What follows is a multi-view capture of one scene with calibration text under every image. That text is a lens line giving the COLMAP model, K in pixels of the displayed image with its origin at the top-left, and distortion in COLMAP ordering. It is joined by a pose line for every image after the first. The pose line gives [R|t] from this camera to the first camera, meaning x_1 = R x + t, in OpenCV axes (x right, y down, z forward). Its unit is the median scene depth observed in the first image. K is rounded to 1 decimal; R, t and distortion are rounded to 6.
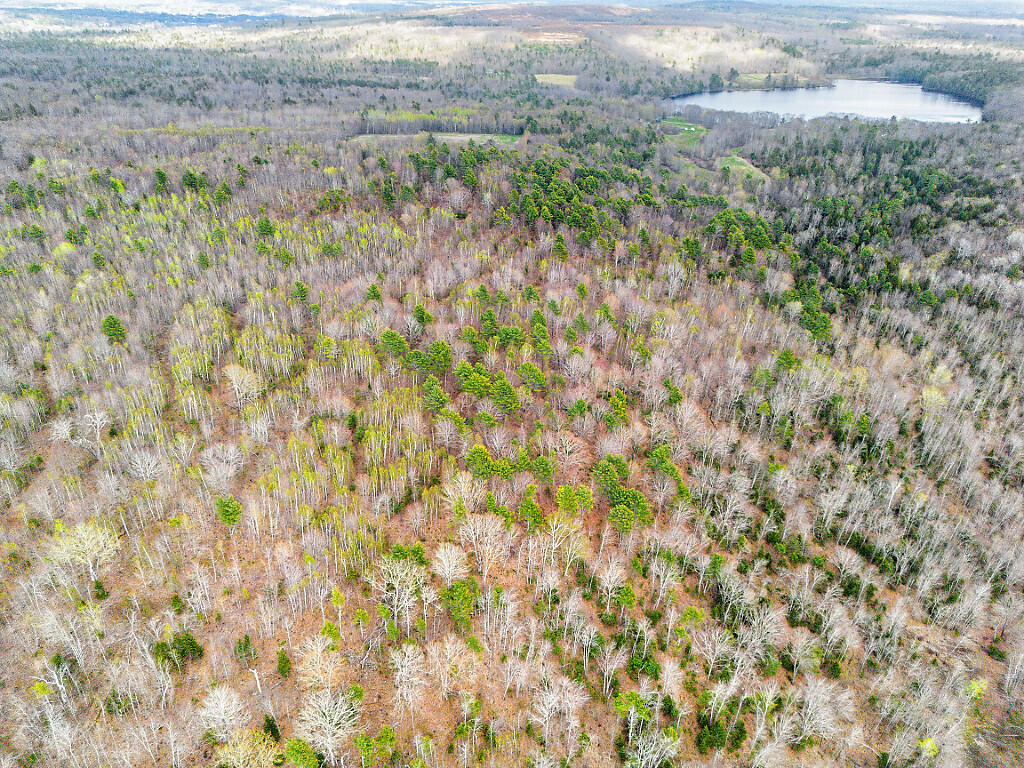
lens RADIAL K [[716.2, 0, 511.2], [0, 716.2, 382.4], [0, 0, 1]] dist [0.073987, -0.068048]
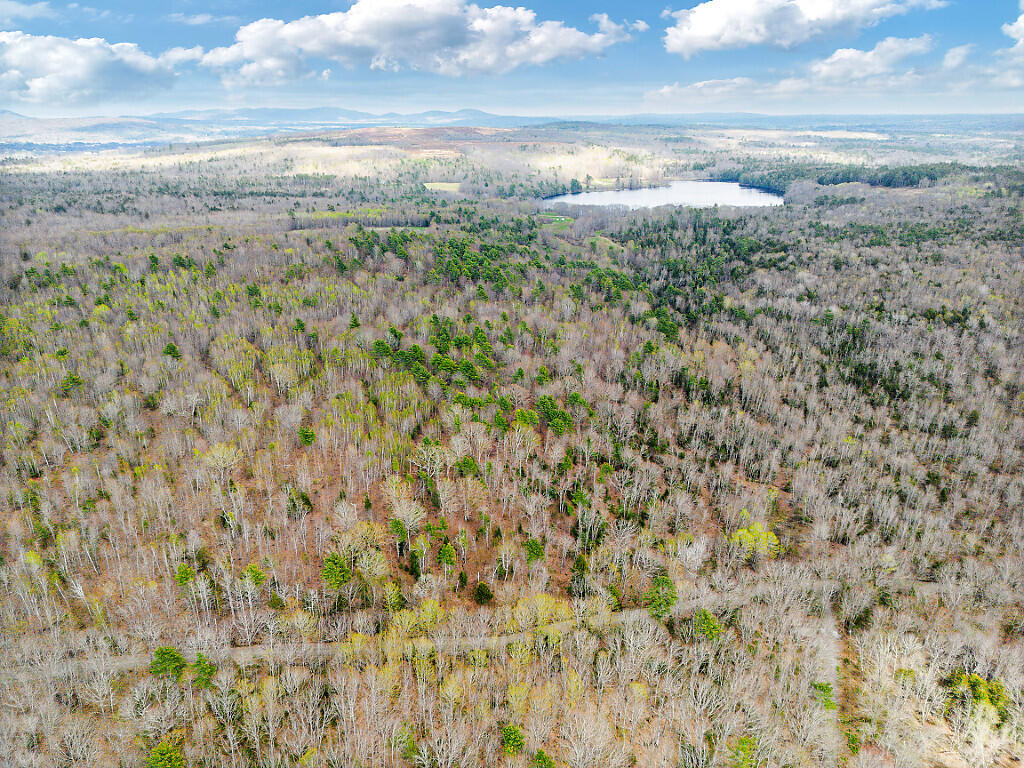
lens RADIAL K [[716.2, 0, 510.5], [0, 716.2, 384.0], [0, 0, 1]] dist [0.073987, -0.068048]
pose [[0.984808, -0.077485, 0.155403, -0.087294], [0.098165, 0.986624, -0.130144, 0.138711], [-0.143240, 0.143421, 0.979241, -0.254246]]
